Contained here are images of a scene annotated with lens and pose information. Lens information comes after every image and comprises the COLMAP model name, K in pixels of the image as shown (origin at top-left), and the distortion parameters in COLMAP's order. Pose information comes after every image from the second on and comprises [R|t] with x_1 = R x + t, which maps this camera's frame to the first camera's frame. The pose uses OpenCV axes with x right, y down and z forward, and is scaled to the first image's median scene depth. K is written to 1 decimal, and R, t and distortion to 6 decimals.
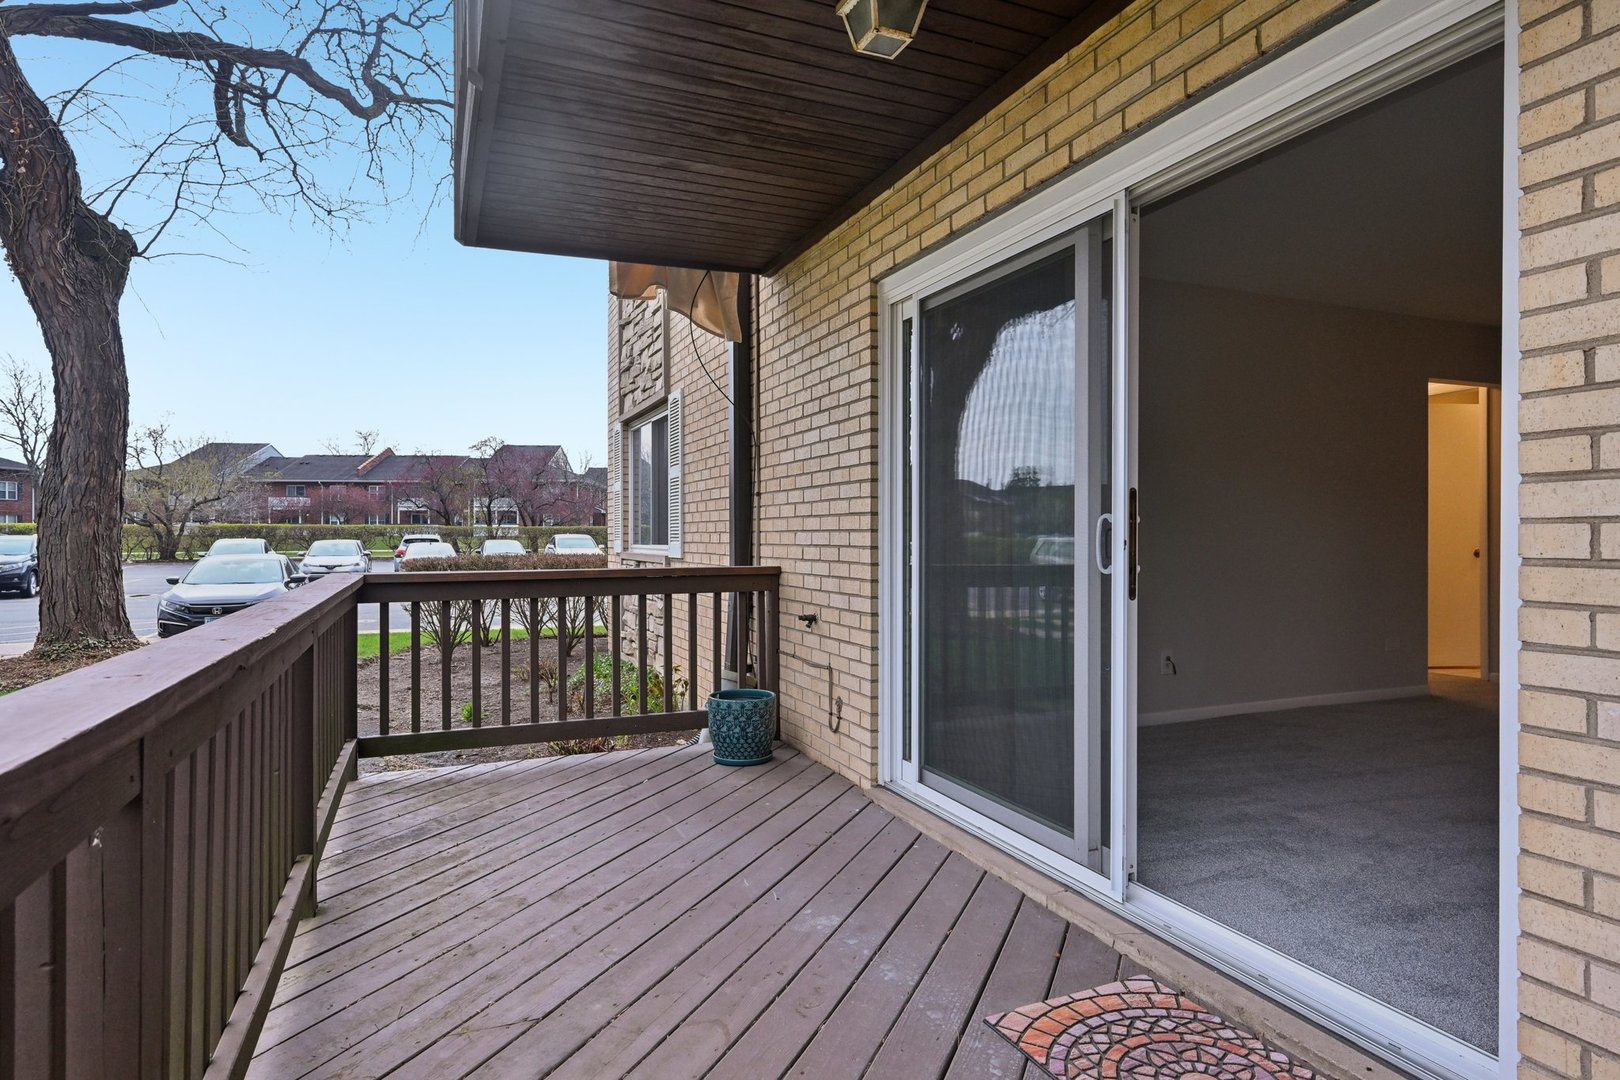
lens RADIAL K [[921.2, 0, 810.0], [0, 921.2, 540.0], [0, 0, 1]] dist [-0.001340, 0.000140]
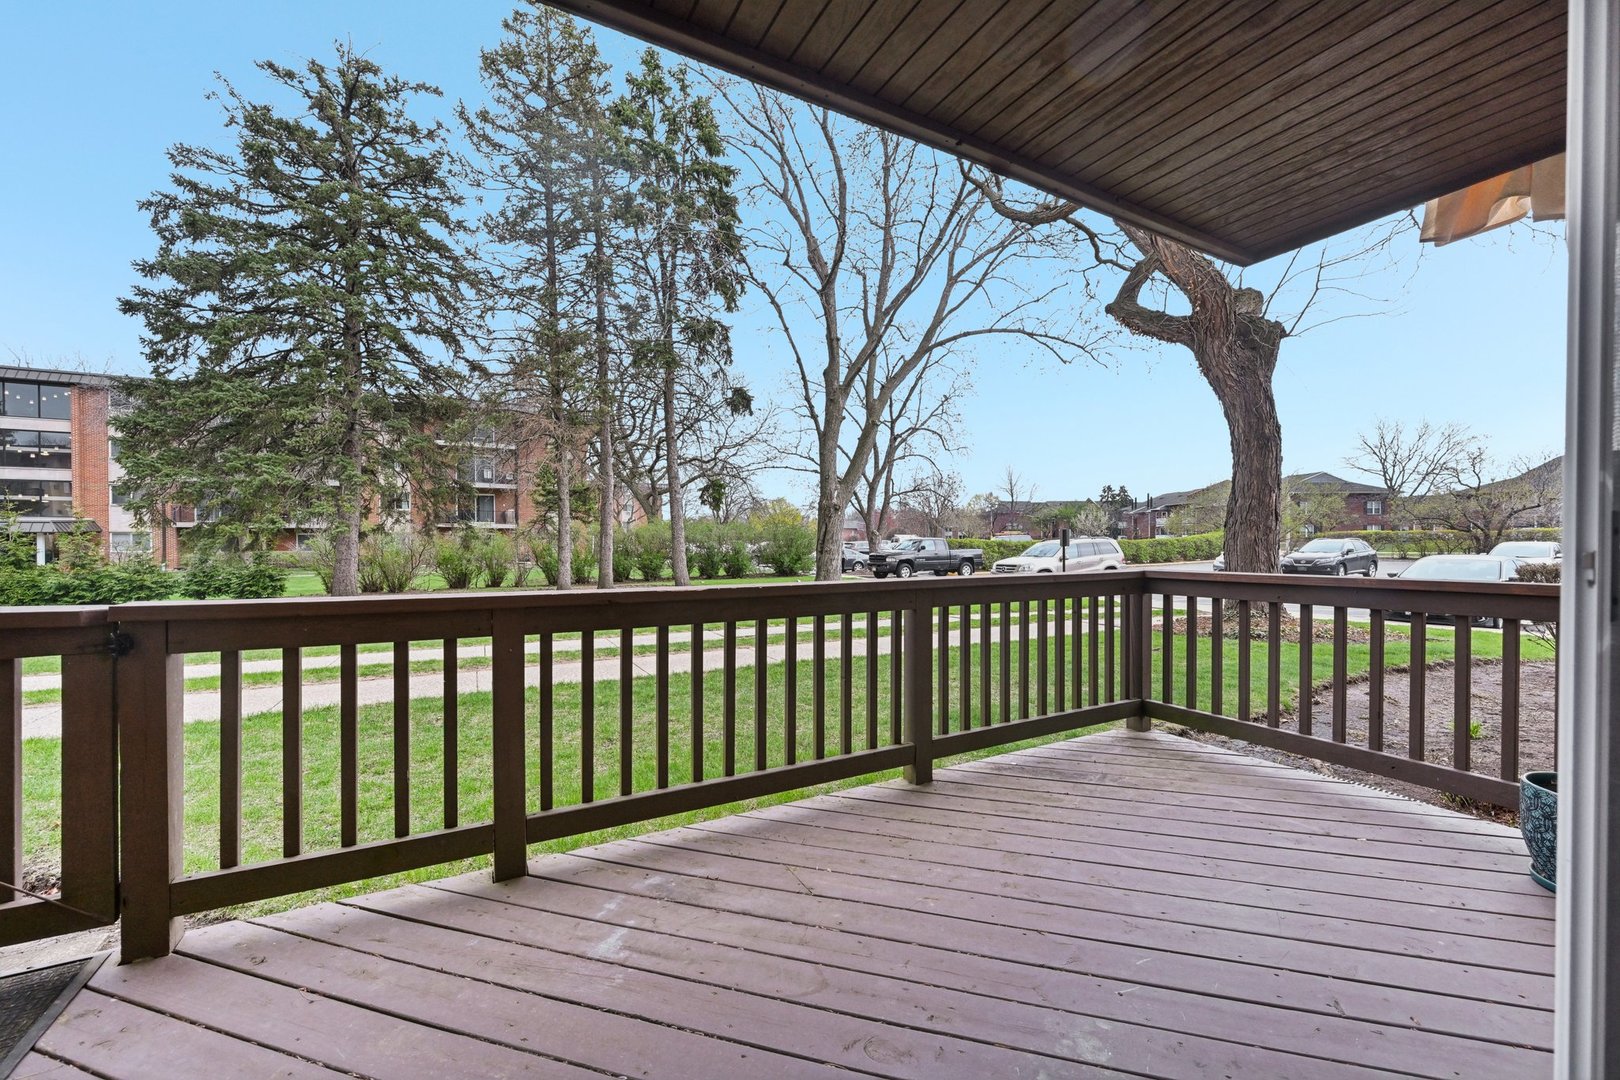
lens RADIAL K [[629.7, 0, 808.0], [0, 629.7, 546.1], [0, 0, 1]] dist [0.001218, 0.000109]
pose [[0.113831, 0.007986, -0.993468, 0.193400], [-0.002224, 0.999967, 0.007783, -0.000767], [0.993498, 0.001323, 0.113845, 0.272899]]
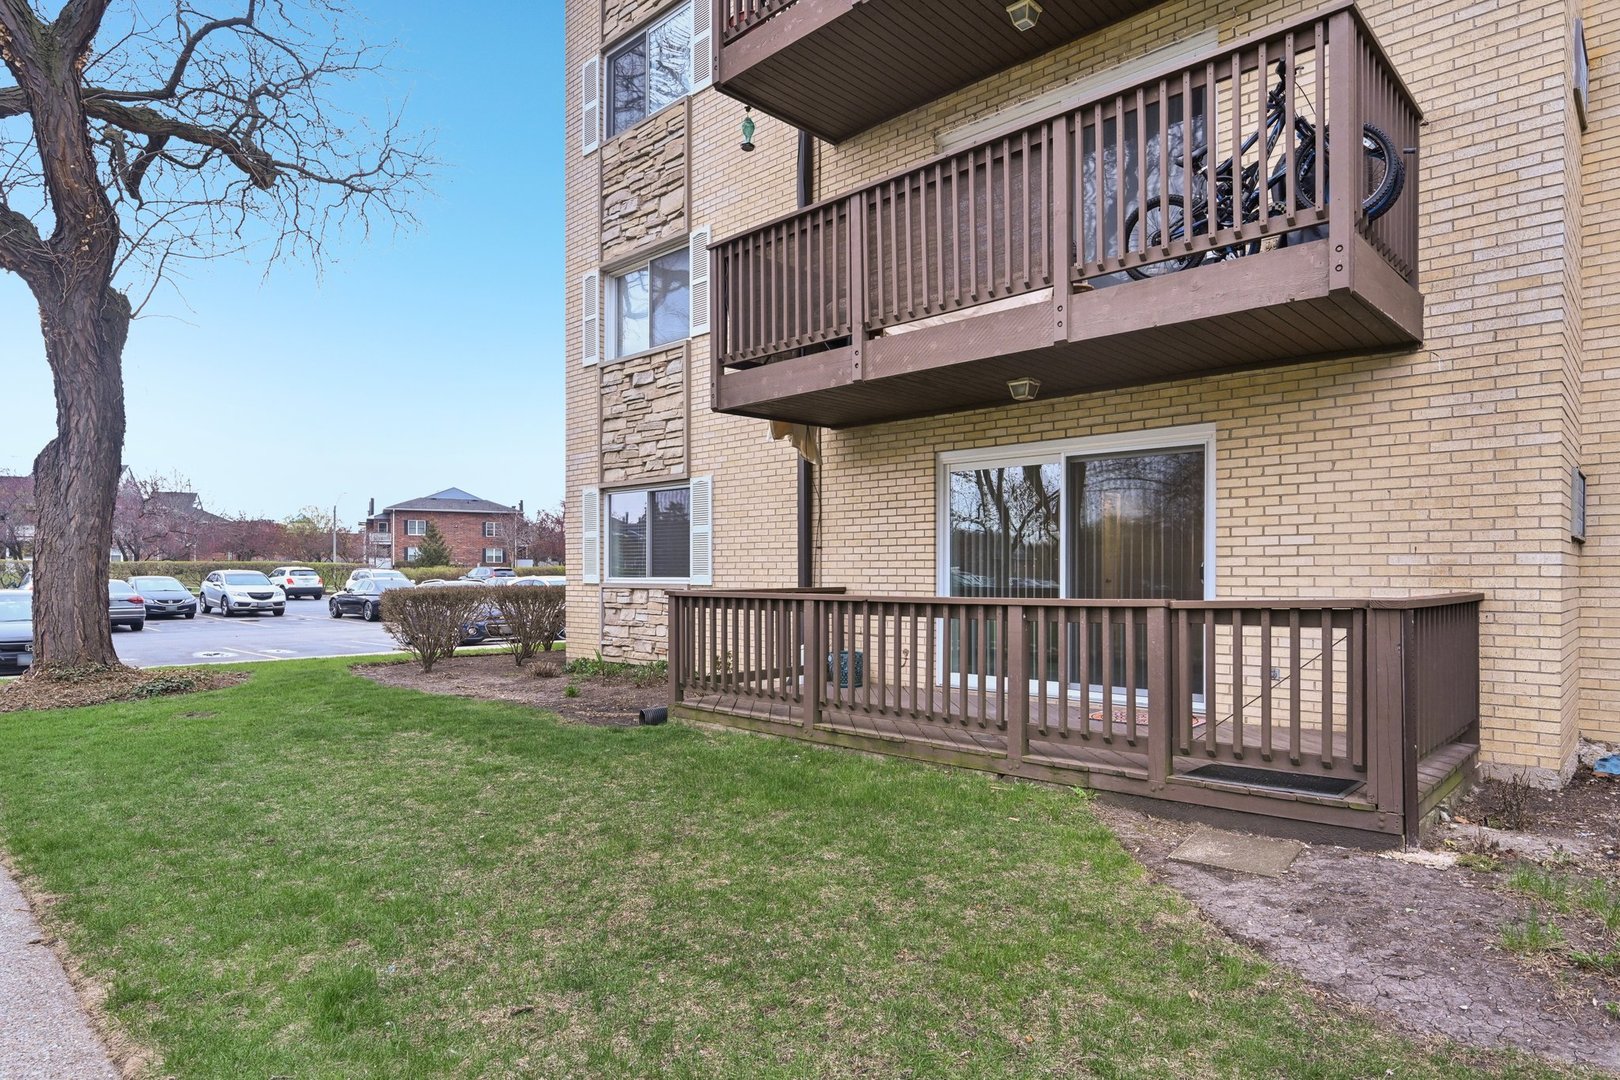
lens RADIAL K [[937.6, 0, 805.4], [0, 937.6, 572.4], [0, 0, 1]] dist [0.002532, 0.000438]
pose [[0.917698, -0.000354, 0.397279, -0.654620], [0.001877, 0.999992, -0.003445, 0.004797], [-0.397275, 0.003907, 0.917691, -0.540399]]
